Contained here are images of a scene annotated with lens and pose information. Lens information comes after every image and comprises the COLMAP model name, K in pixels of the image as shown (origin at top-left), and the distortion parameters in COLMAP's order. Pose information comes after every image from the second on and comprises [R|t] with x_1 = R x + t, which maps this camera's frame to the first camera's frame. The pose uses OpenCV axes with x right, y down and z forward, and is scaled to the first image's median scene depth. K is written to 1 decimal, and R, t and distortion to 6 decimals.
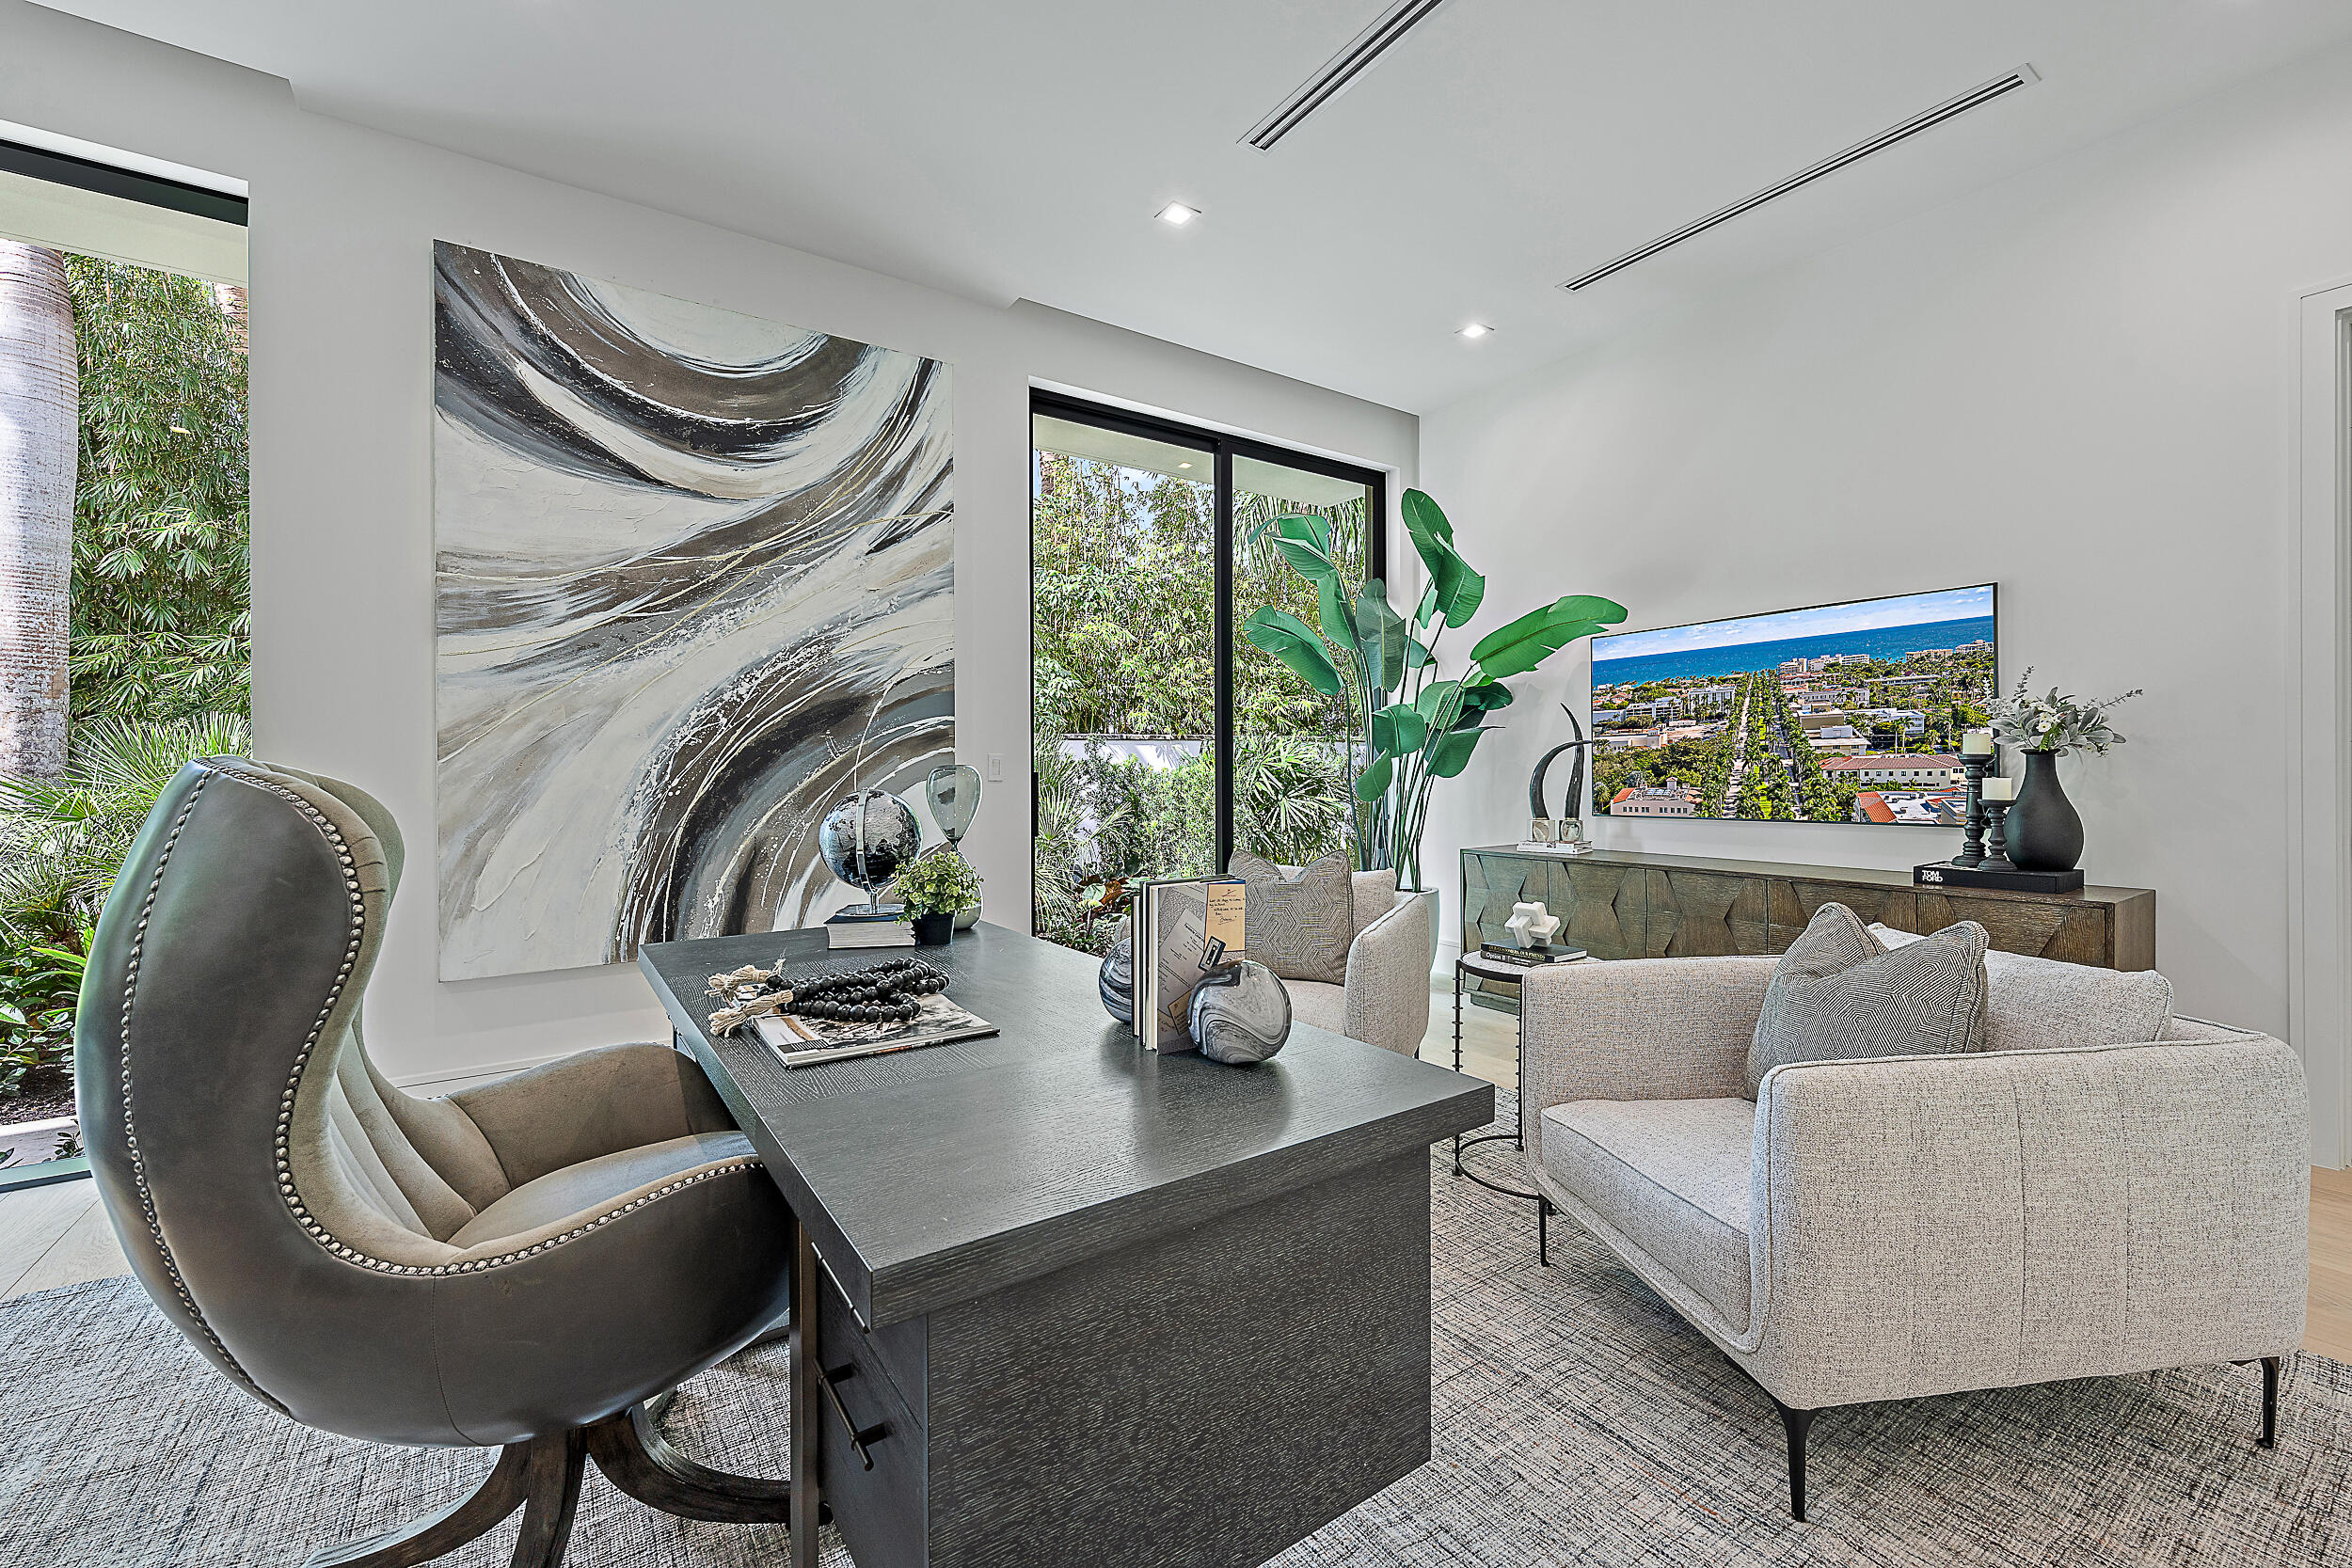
lens RADIAL K [[977.1, 0, 1173.6], [0, 977.1, 775.7], [0, 0, 1]] dist [0.000990, -0.000430]
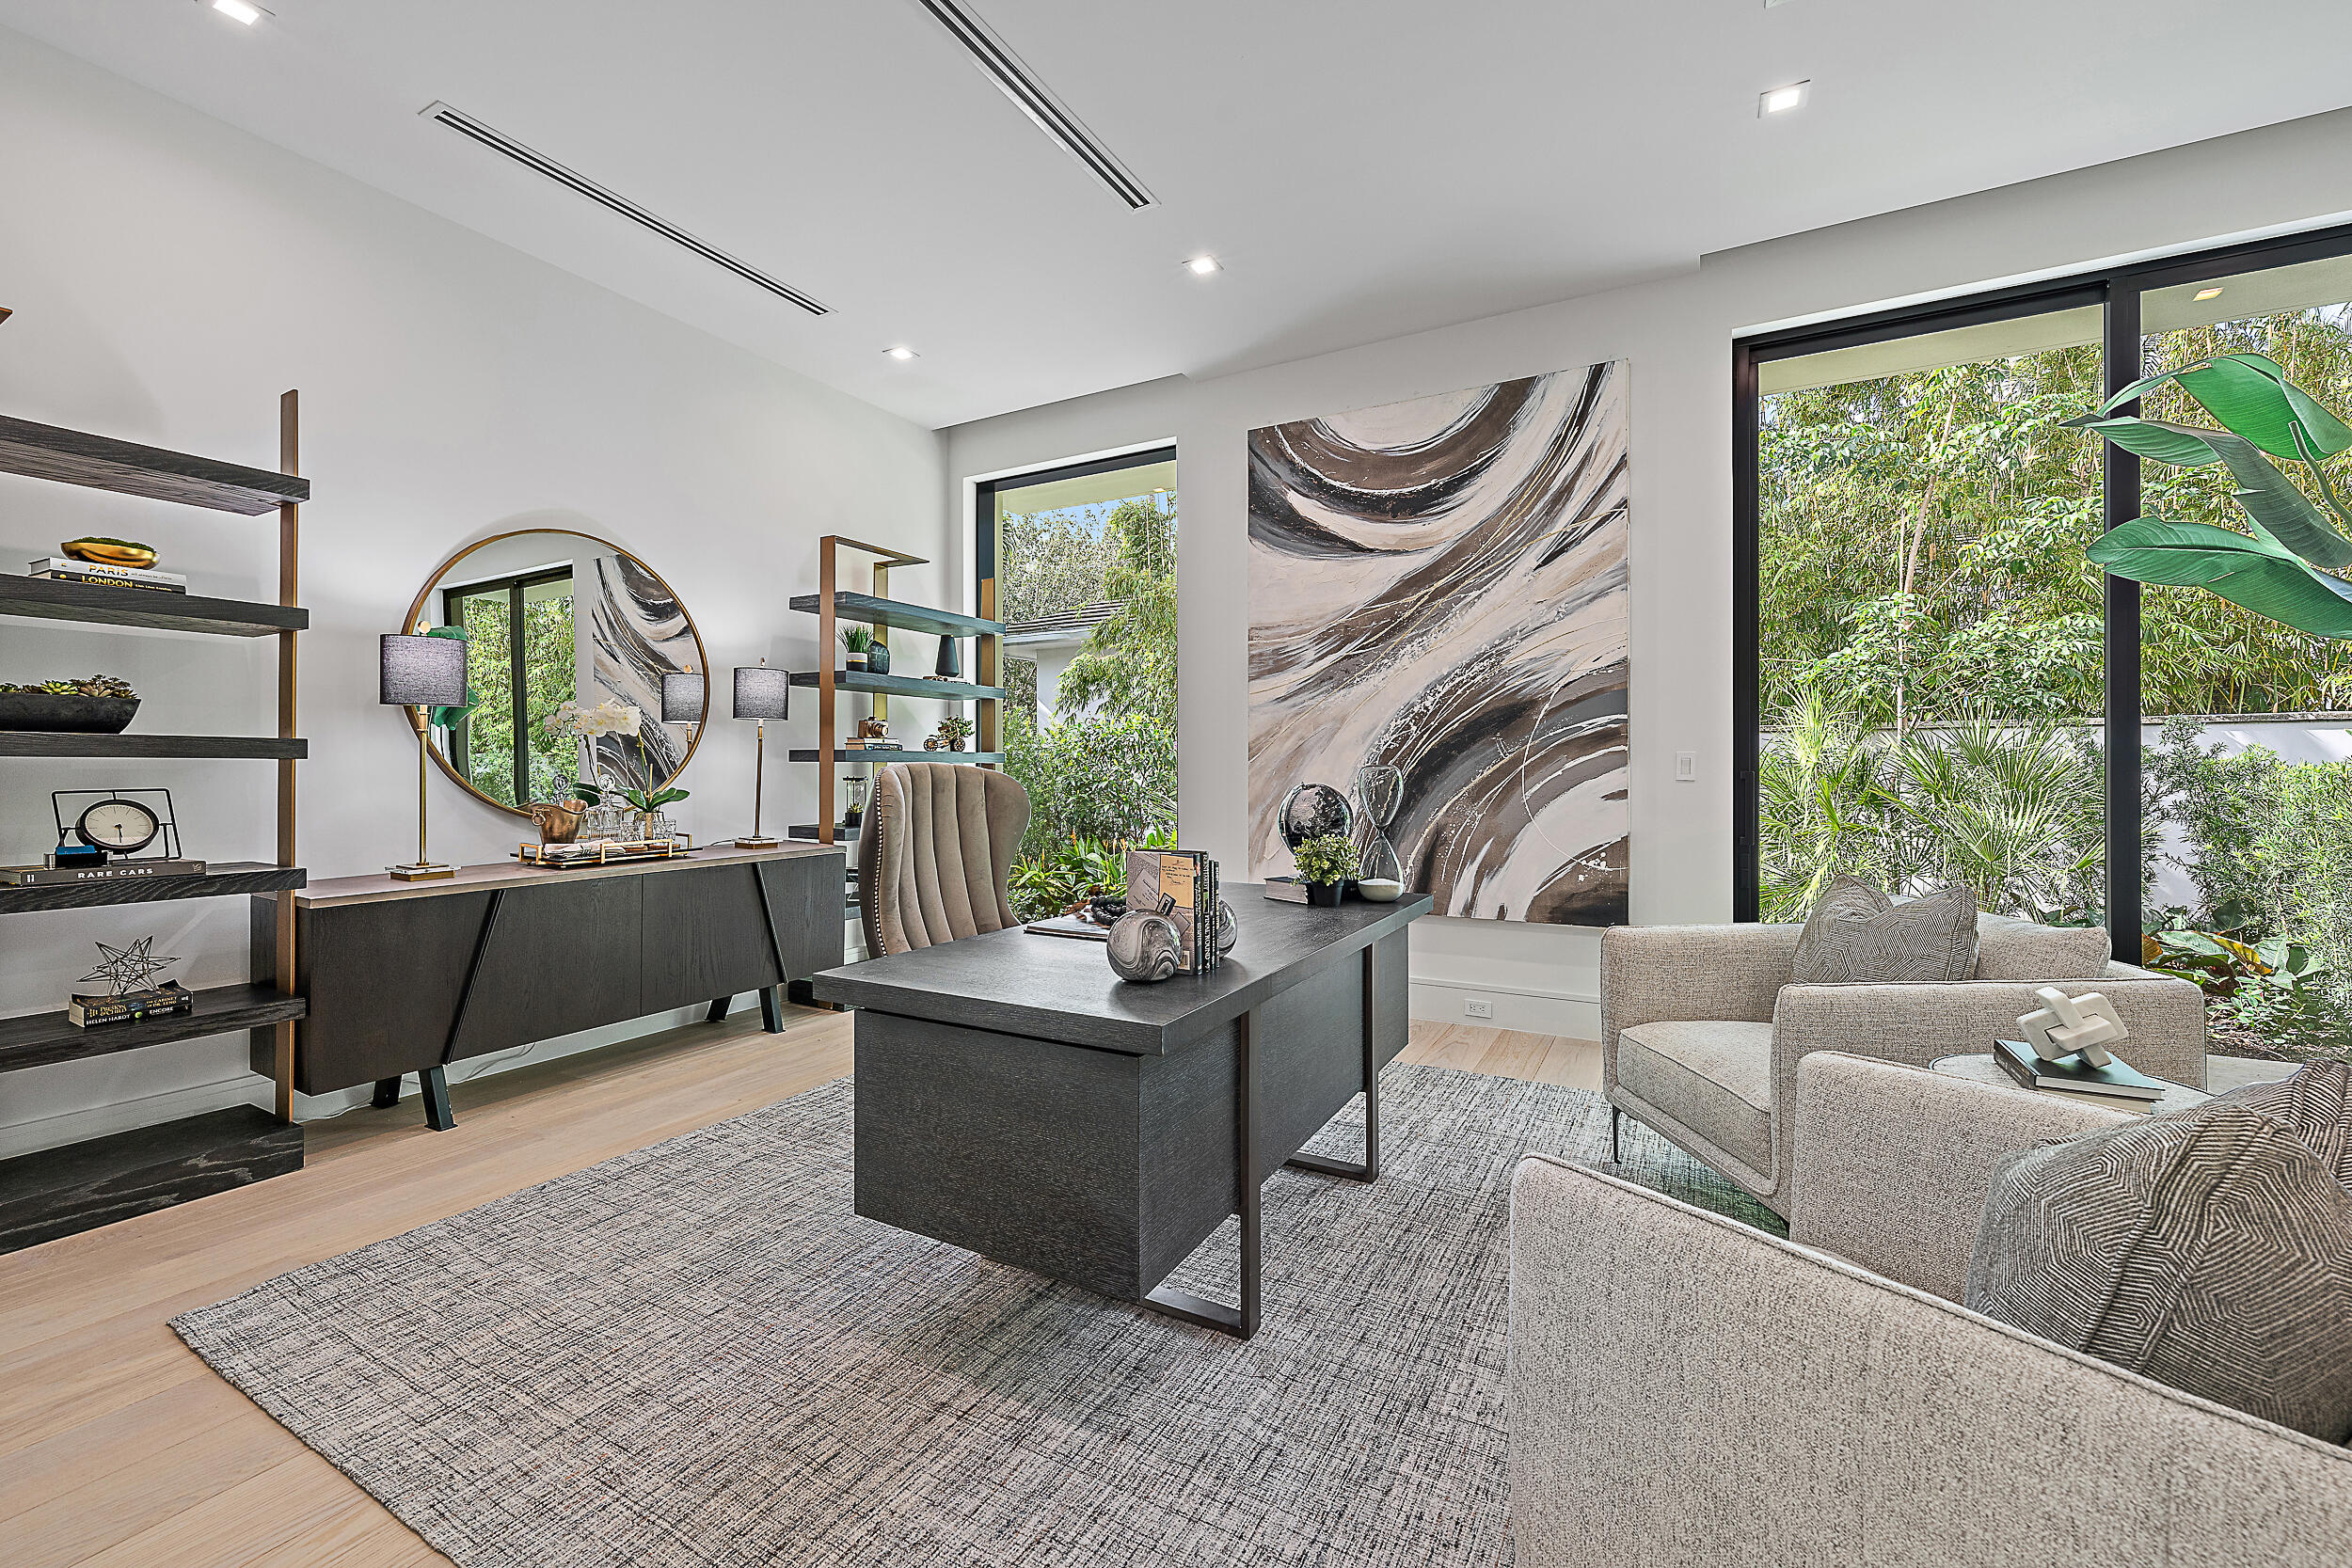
lens RADIAL K [[977.1, 0, 1157.6], [0, 977.1, 773.1], [0, 0, 1]] dist [0.000990, -0.000430]
pose [[0.422984, 0.010188, -0.906080, 0.526474], [-0.008590, 0.999937, 0.007233, -0.005031], [0.906096, 0.004724, 0.423045, 0.171643]]
